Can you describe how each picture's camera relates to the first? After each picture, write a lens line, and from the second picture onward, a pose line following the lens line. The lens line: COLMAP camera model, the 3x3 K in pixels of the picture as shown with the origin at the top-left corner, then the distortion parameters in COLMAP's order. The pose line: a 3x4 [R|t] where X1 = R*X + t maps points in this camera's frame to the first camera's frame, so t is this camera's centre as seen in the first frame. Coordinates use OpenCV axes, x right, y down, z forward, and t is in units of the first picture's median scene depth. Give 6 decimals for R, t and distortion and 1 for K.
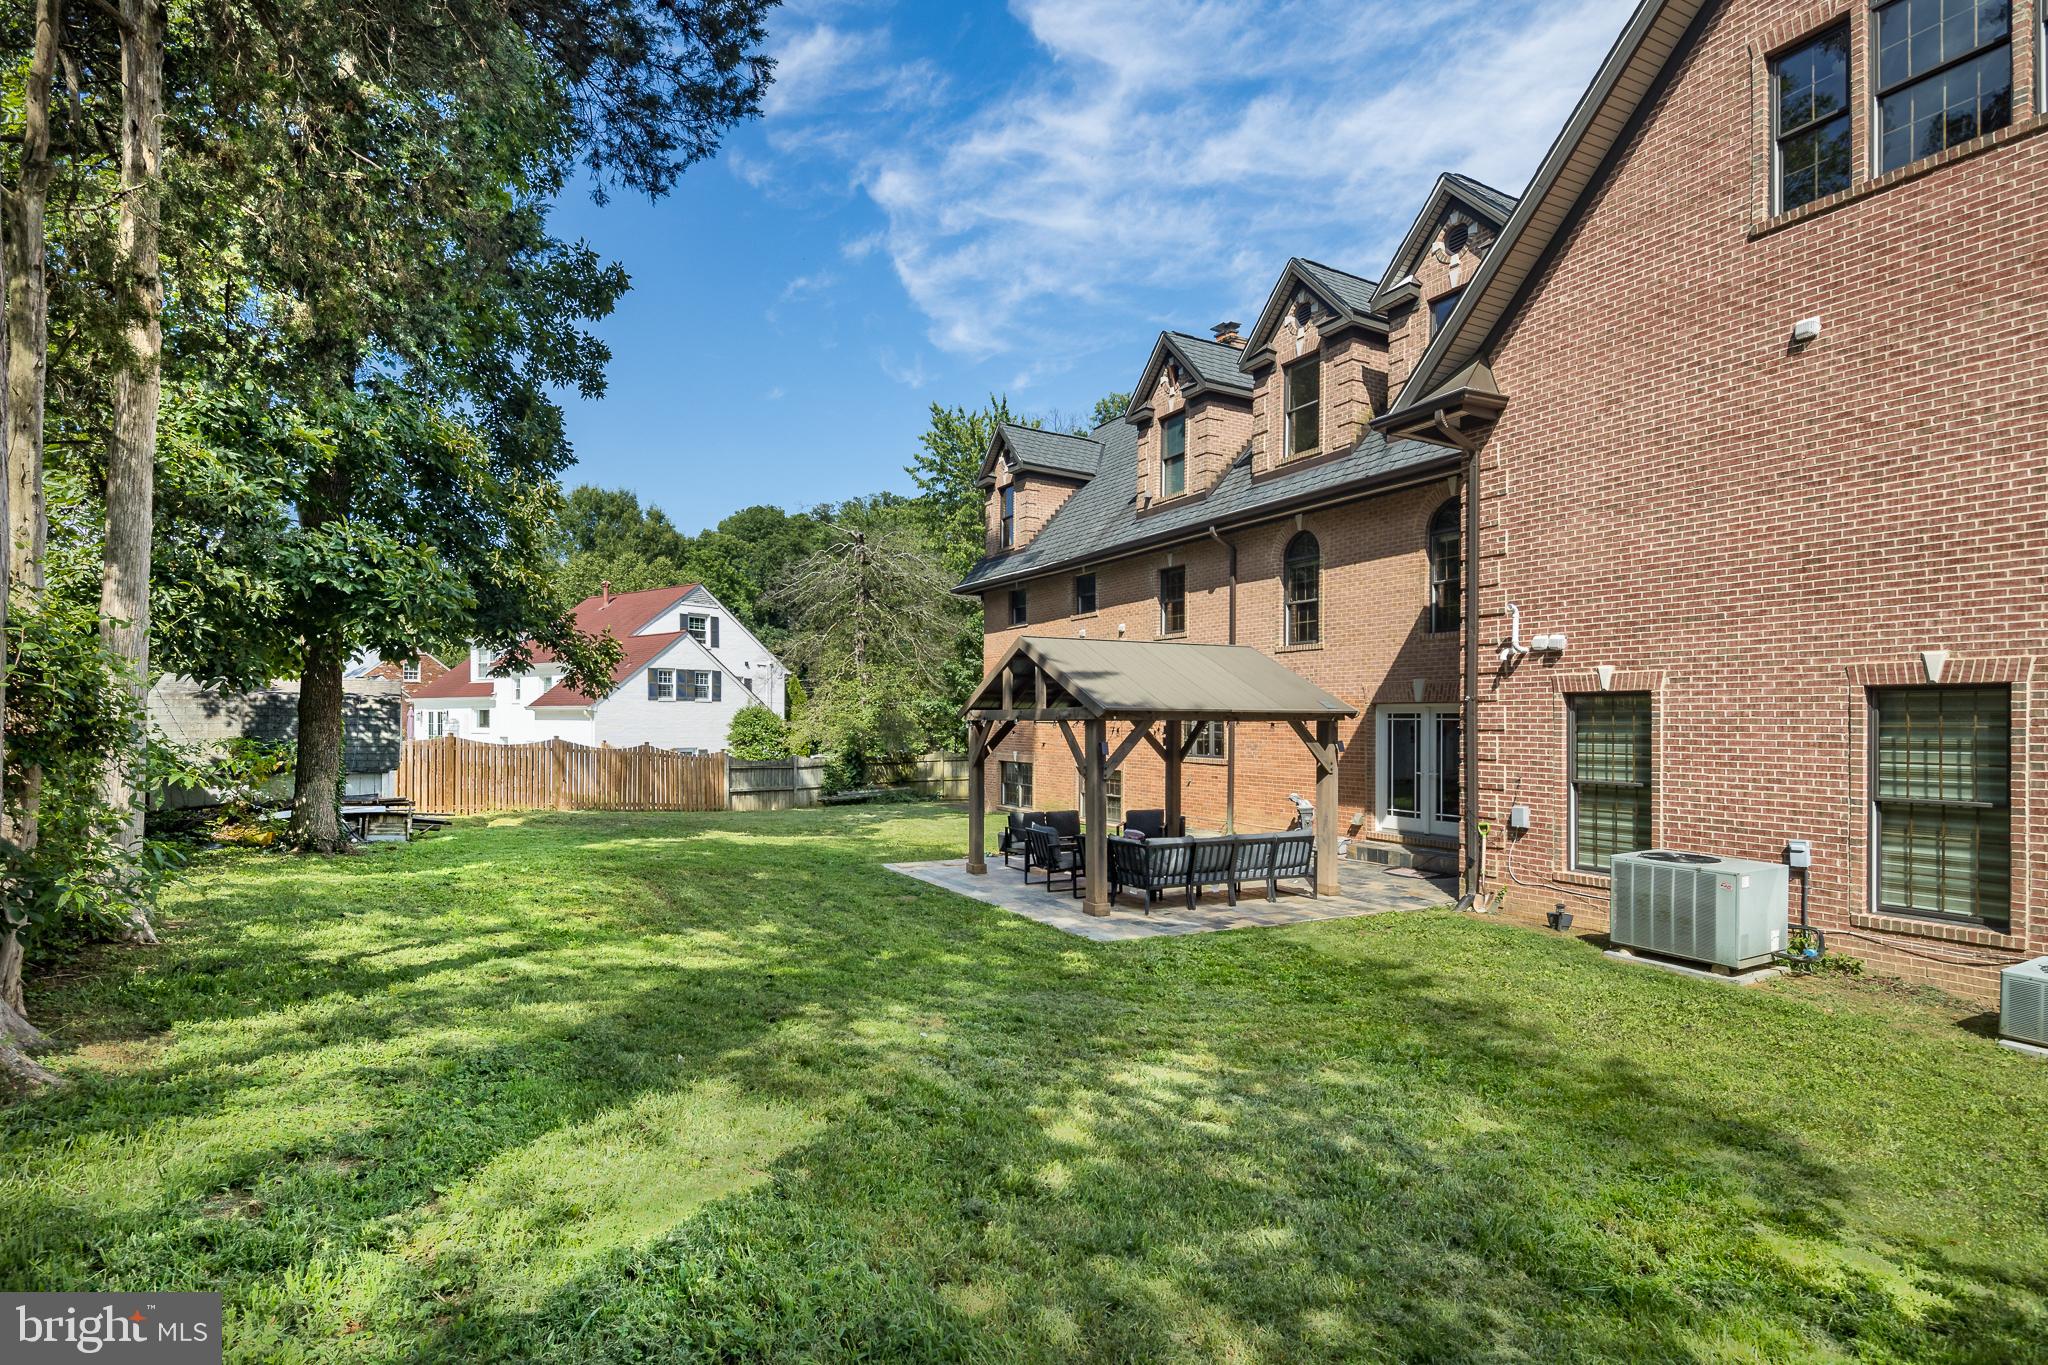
lens RADIAL K [[983.2, 0, 1030.4], [0, 983.2, 721.8], [0, 0, 1]] dist [0.002743, -0.001333]
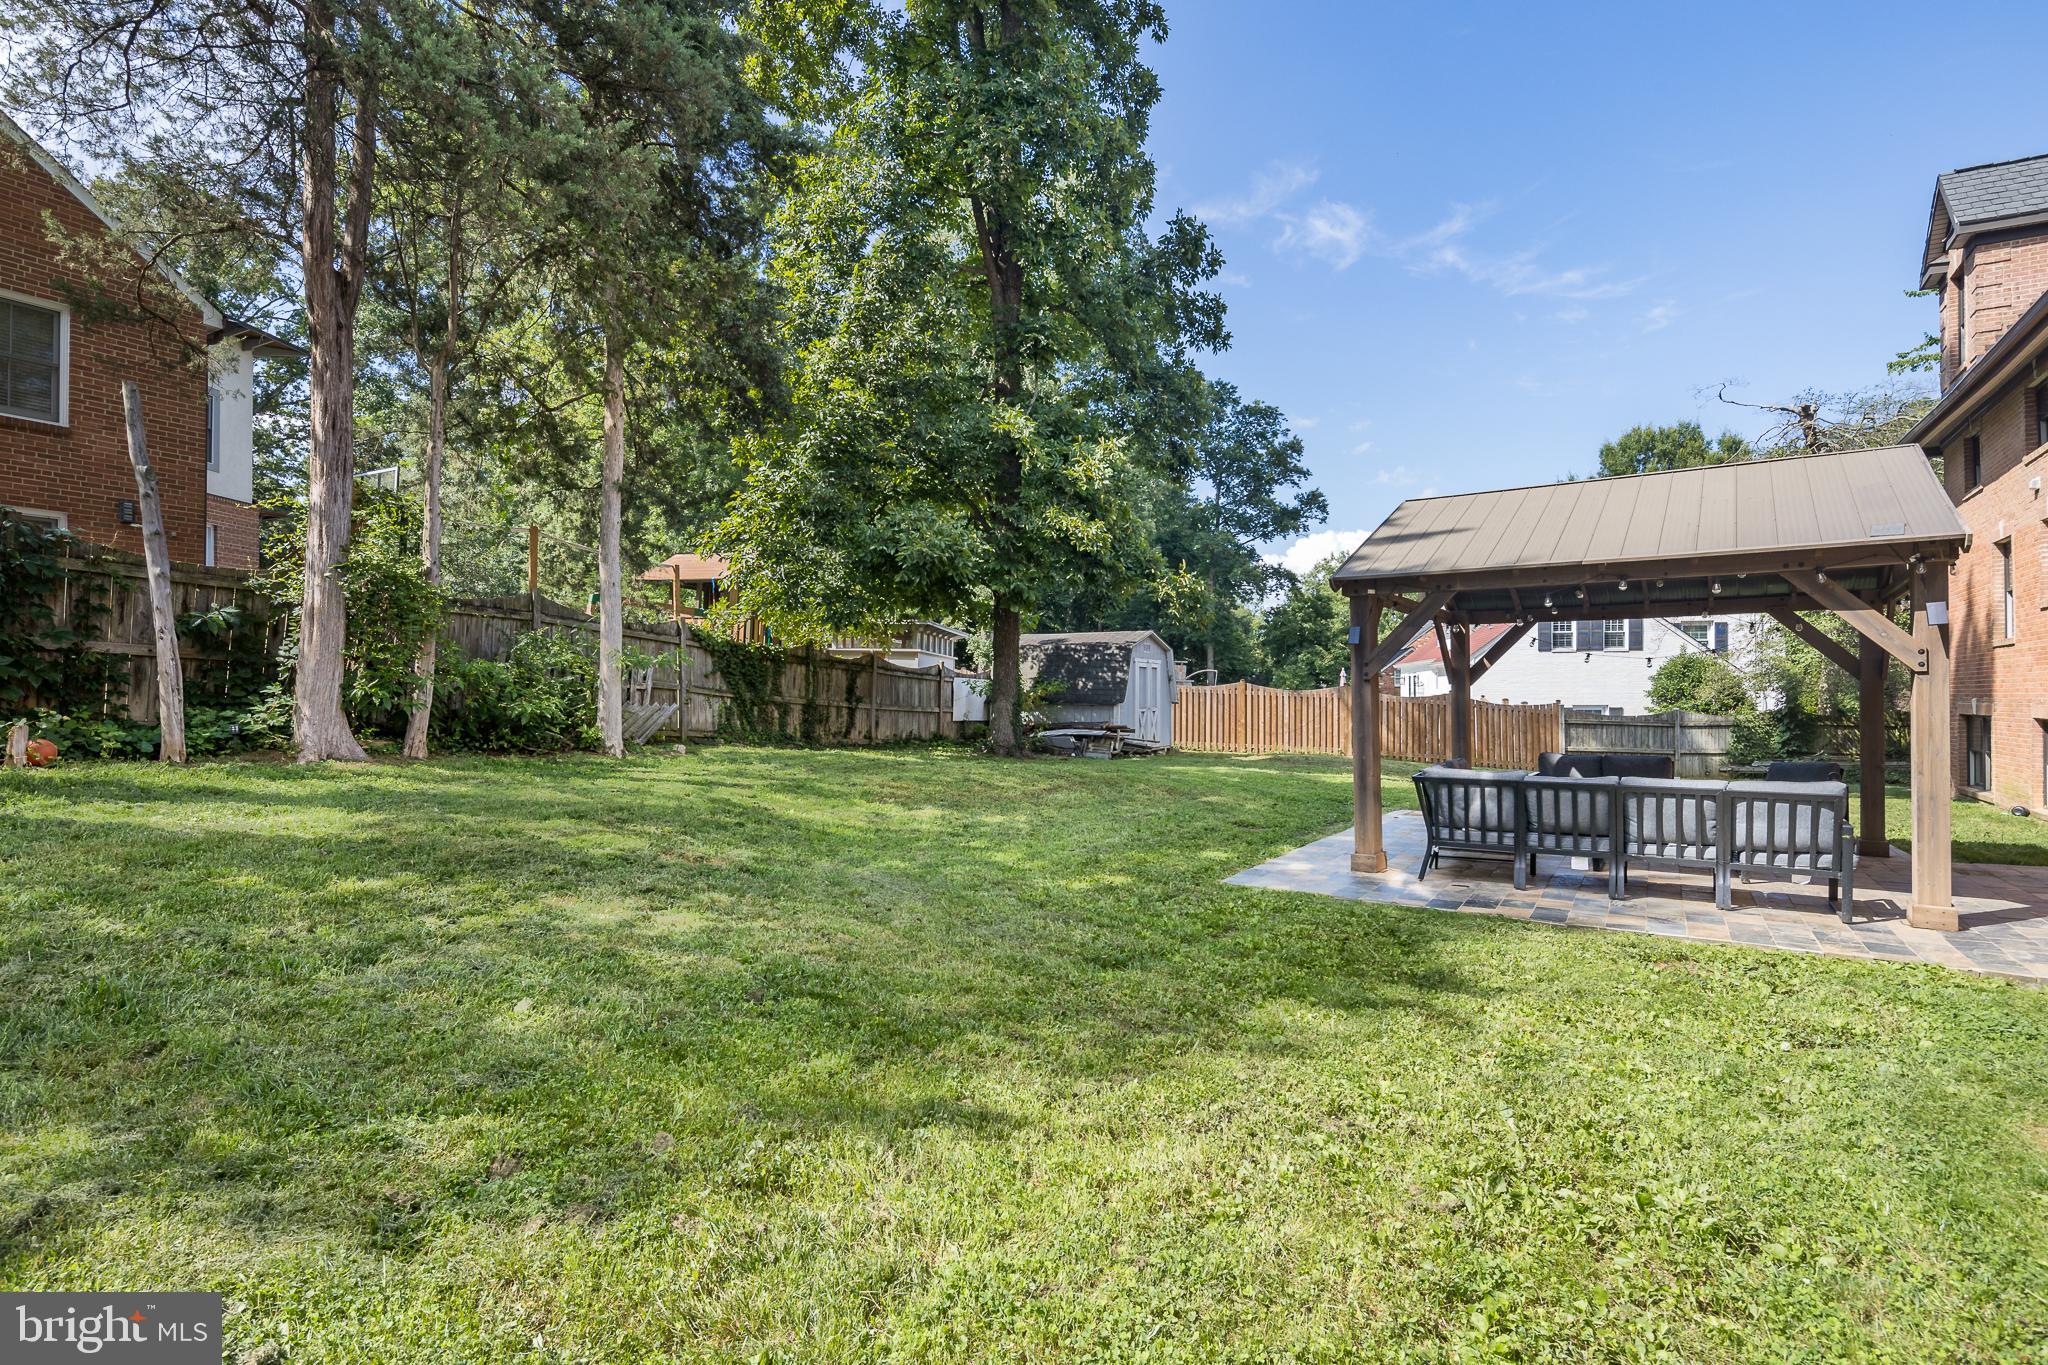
lens RADIAL K [[1013.1, 0, 1024.0], [0, 1013.1, 682.5], [0, 0, 1]] dist [0.000515, -0.000124]
pose [[0.479682, -0.020504, -0.877203, 0.411734], [0.003701, 0.999765, -0.021345, 0.051547], [0.877434, 0.006992, 0.479646, 0.294478]]
